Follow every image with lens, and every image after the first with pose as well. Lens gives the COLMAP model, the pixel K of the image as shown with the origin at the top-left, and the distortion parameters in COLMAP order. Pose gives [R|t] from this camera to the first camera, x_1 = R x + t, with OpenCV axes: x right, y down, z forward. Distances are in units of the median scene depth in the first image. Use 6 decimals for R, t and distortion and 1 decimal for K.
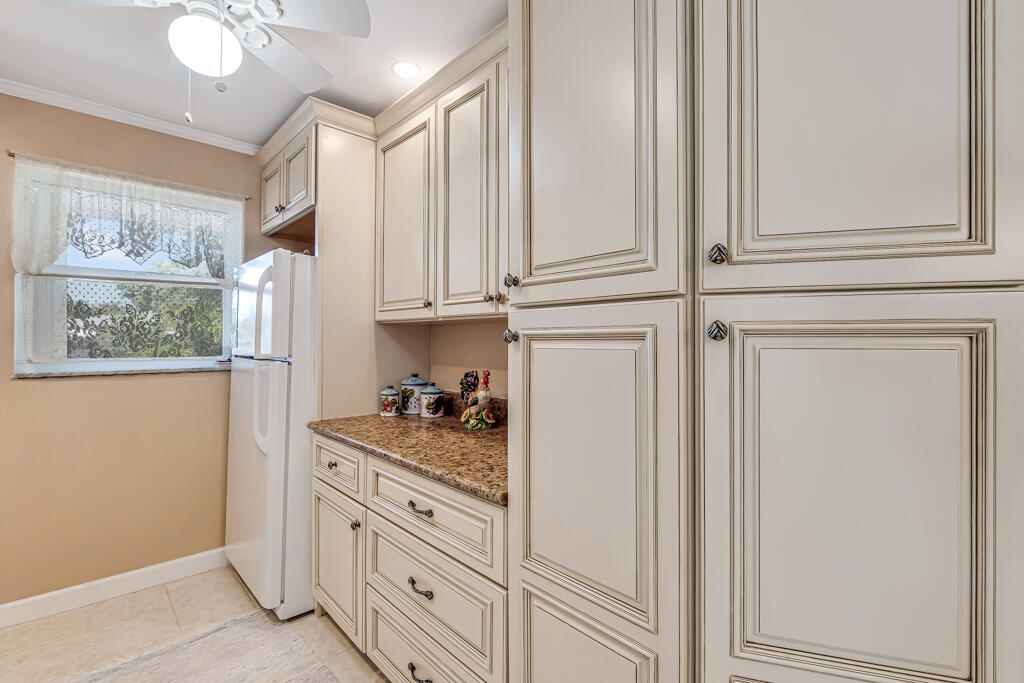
lens RADIAL K [[470.9, 0, 512.0], [0, 470.9, 341.5], [0, 0, 1]] dist [0.000862, 0.000070]
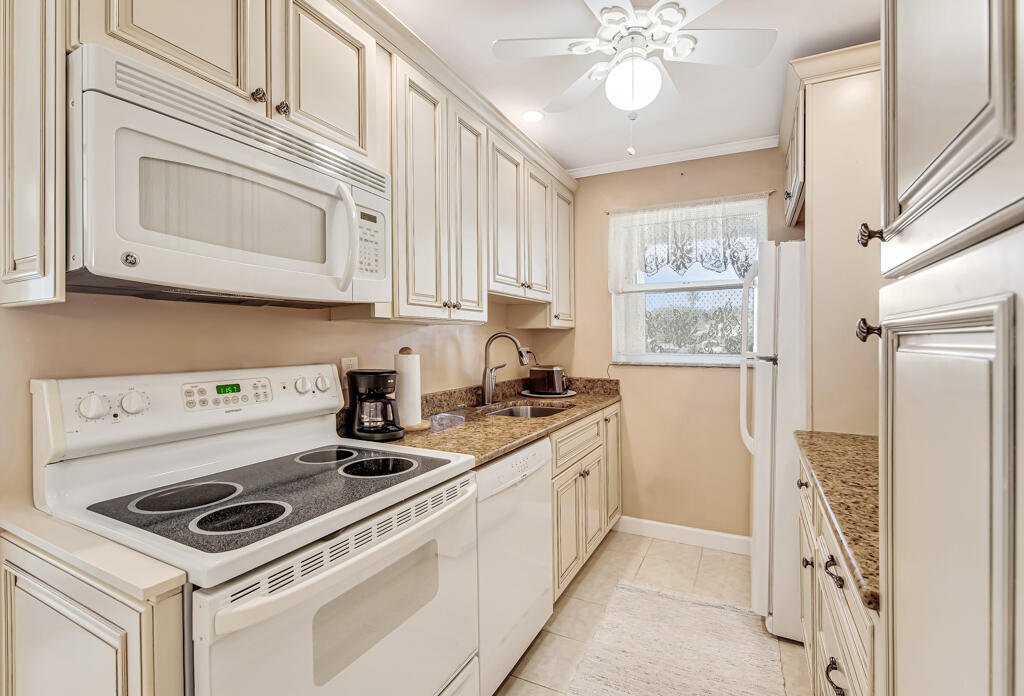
lens RADIAL K [[466.5, 0, 512.0], [0, 466.5, 348.0], [0, 0, 1]] dist [-0.003899, -0.000529]
pose [[0.342355, 0.015380, -0.939445, 0.204543], [0.002147, 0.999851, 0.017151, 0.000395], [0.939568, -0.007889, 0.342271, 0.195497]]
